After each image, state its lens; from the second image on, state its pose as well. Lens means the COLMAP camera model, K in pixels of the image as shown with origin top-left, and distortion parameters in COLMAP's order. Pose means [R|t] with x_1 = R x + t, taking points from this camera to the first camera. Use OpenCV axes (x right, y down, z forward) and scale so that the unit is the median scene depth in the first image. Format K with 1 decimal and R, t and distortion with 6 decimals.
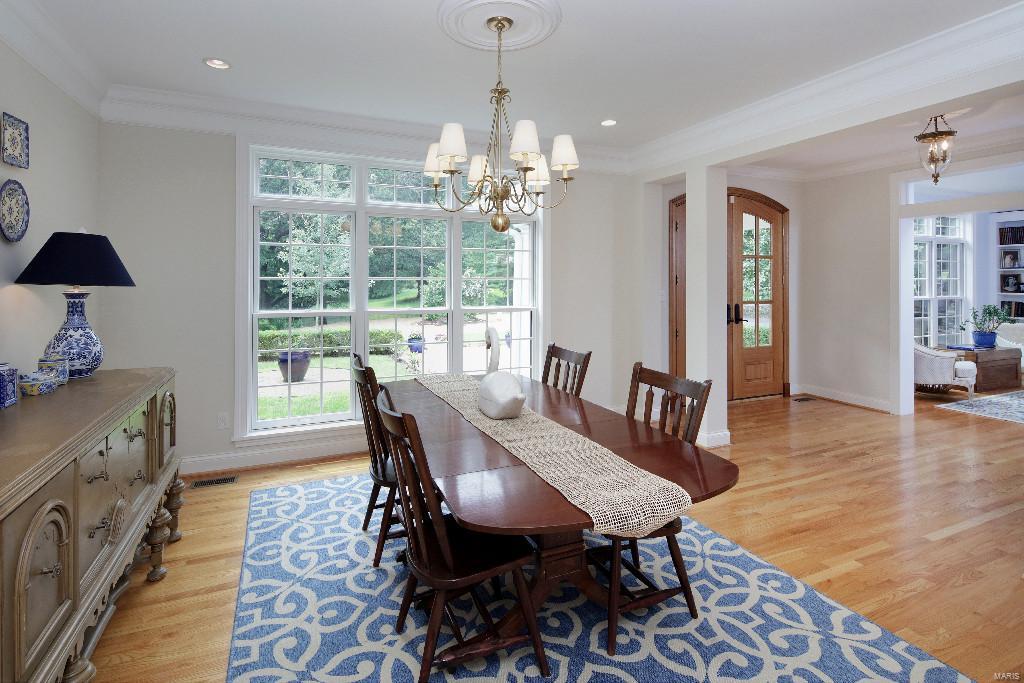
lens RADIAL K [[496.8, 0, 508.3], [0, 496.8, 273.1], [0, 0, 1]] dist [0.002126, -0.001825]
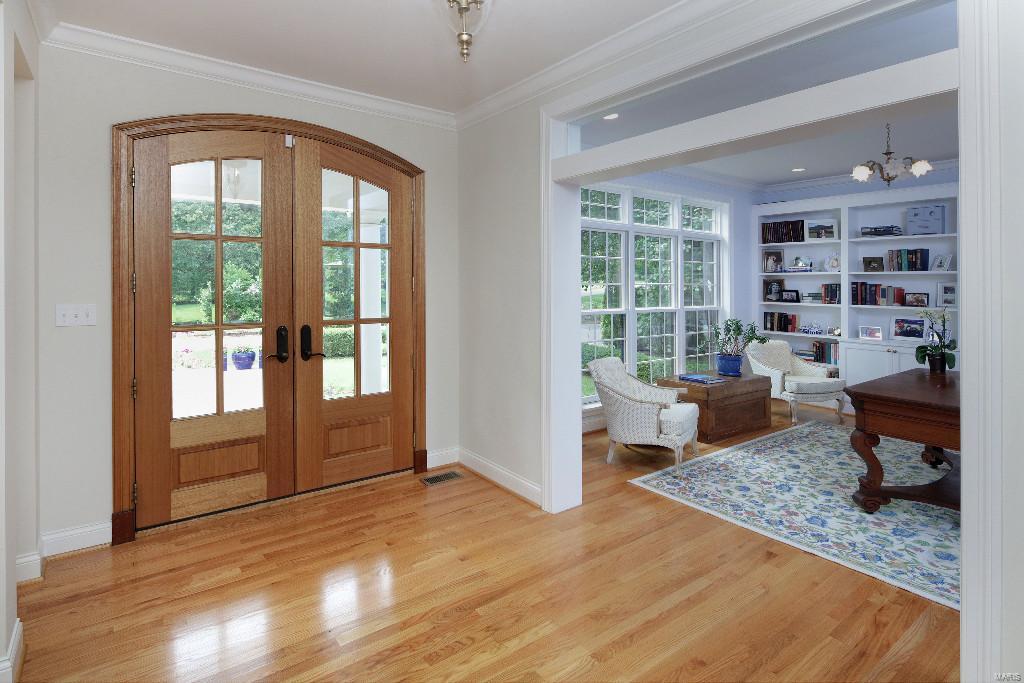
lens RADIAL K [[496.8, 0, 463.8], [0, 496.8, 282.0], [0, 0, 1]] dist [0.002126, -0.001825]
pose [[0.986360, 0.003013, 0.164572, 0.394513], [-0.003293, 0.999994, 0.001425, 0.007436], [-0.164567, -0.001948, 0.986364, 0.292383]]
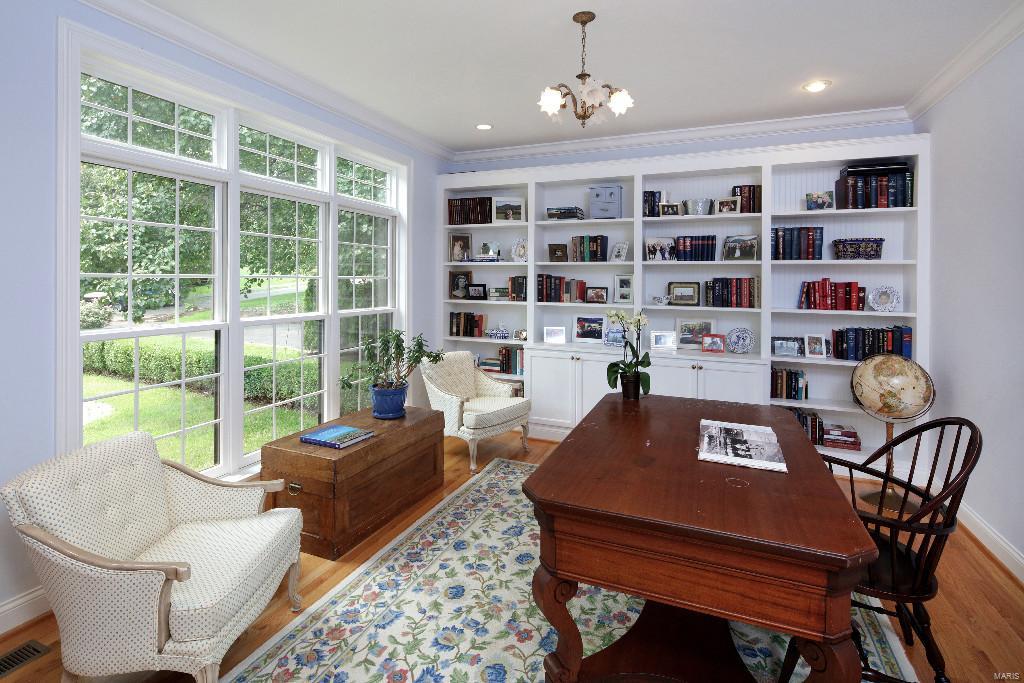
lens RADIAL K [[496.8, 0, 506.0], [0, 496.8, 342.2], [0, 0, 1]] dist [0.002126, -0.001825]
pose [[0.721355, -0.086673, 0.687121, 0.630362], [-0.005792, 0.991349, 0.131128, 0.009660], [-0.692542, -0.098569, 0.714612, 0.508943]]
